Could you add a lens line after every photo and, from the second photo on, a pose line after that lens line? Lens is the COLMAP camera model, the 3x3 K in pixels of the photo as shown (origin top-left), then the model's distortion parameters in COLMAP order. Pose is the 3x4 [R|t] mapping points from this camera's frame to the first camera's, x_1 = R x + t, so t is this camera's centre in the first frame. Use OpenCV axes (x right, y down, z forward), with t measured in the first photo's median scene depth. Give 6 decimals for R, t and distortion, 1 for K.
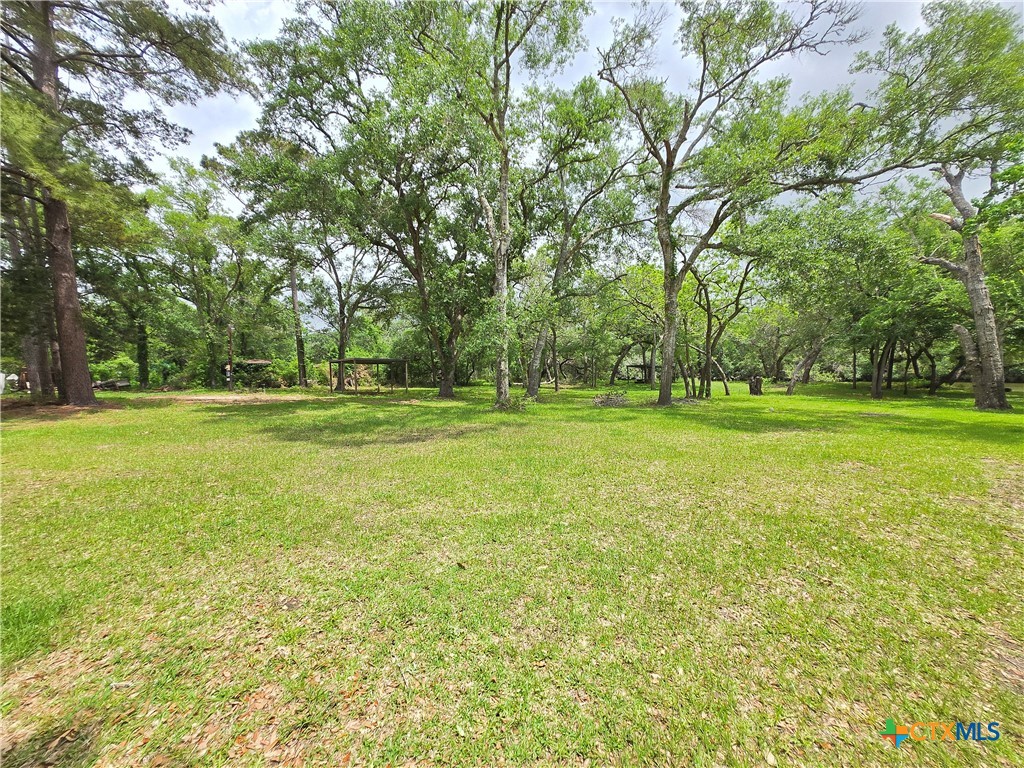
lens RADIAL K [[404.8, 0, 516.3], [0, 404.8, 384.2], [0, 0, 1]] dist [0.000607, -0.000709]
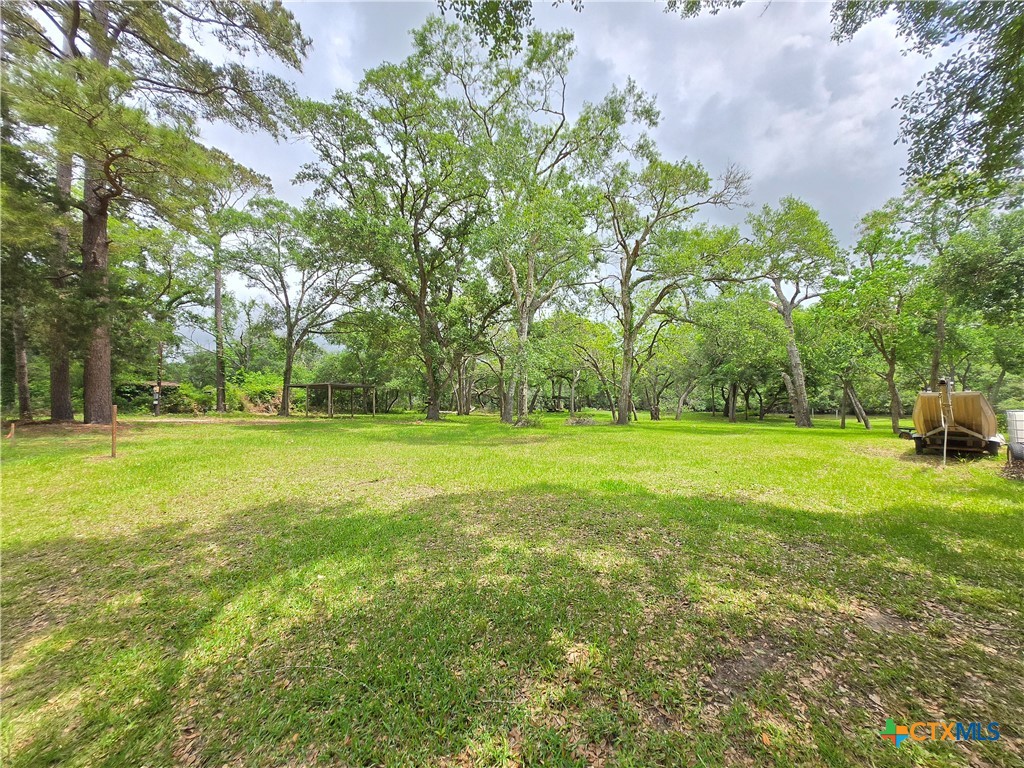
lens RADIAL K [[404.8, 0, 516.3], [0, 404.8, 384.2], [0, 0, 1]] dist [0.000607, -0.000709]
pose [[0.953130, 0.028212, 0.301244, -0.294685], [-0.004741, 0.996914, -0.078362, 0.020822], [-0.302525, 0.073261, 0.950322, -0.138693]]
